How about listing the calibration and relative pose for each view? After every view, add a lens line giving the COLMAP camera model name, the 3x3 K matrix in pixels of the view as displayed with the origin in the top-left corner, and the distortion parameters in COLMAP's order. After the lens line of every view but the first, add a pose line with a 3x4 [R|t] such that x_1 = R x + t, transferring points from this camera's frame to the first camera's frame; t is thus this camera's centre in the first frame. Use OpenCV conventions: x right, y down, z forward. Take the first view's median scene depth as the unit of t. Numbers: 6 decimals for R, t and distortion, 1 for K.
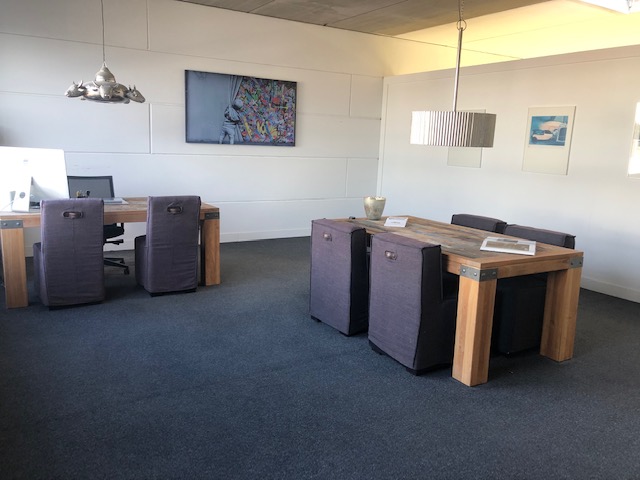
lens RADIAL K [[520.0, 0, 317.1], [0, 520.0, 236.3], [0, 0, 1]] dist [0.045600, -0.052570]
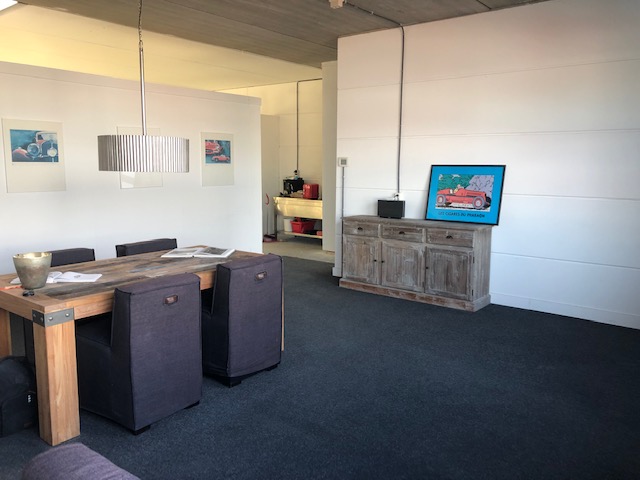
lens RADIAL K [[520.0, 0, 324.3], [0, 520.0, 243.5], [0, 0, 1]] dist [0.045600, -0.052570]
pose [[-0.356960, -0.182637, 0.916091, -0.613416], [0.151049, 0.956508, 0.249552, -0.192633], [-0.921826, 0.227455, -0.313848, 0.854081]]
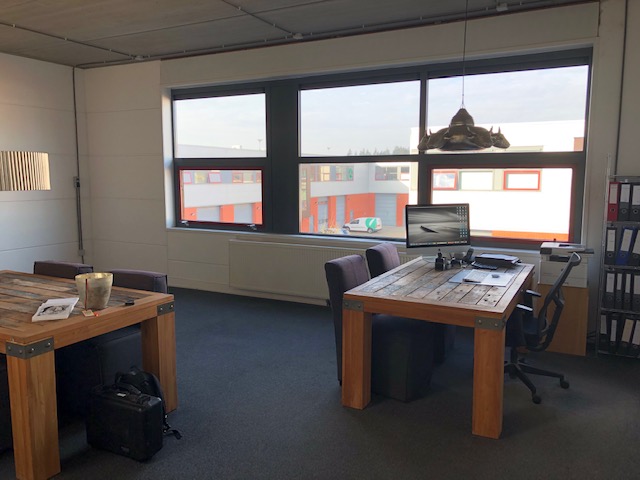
lens RADIAL K [[520.0, 0, 312.2], [0, 520.0, 242.1], [0, 0, 1]] dist [0.045600, -0.052570]
pose [[-0.861527, 0.020911, -0.507281, 0.195954], [-0.130738, 0.956320, 0.261458, -0.310241], [0.490591, 0.291574, -0.821161, 1.629532]]
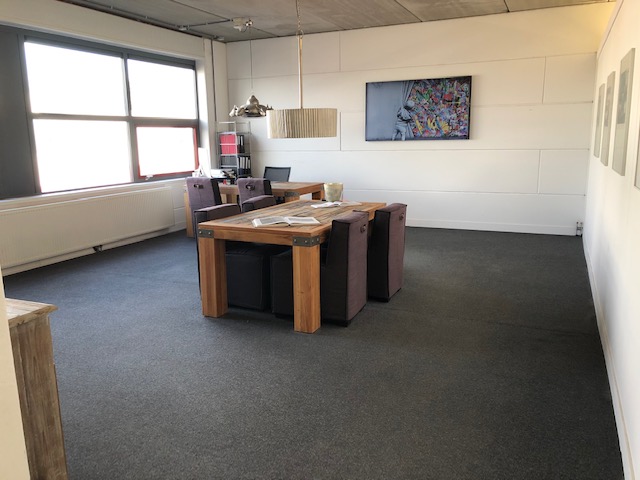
lens RADIAL K [[520.0, 0, 321.6], [0, 520.0, 234.0], [0, 0, 1]] dist [0.045600, -0.052570]
pose [[0.559273, 0.109226, -0.821756, 1.033270], [-0.112874, 0.992083, 0.055046, -0.021482], [0.821263, 0.061969, 0.567174, 0.313967]]
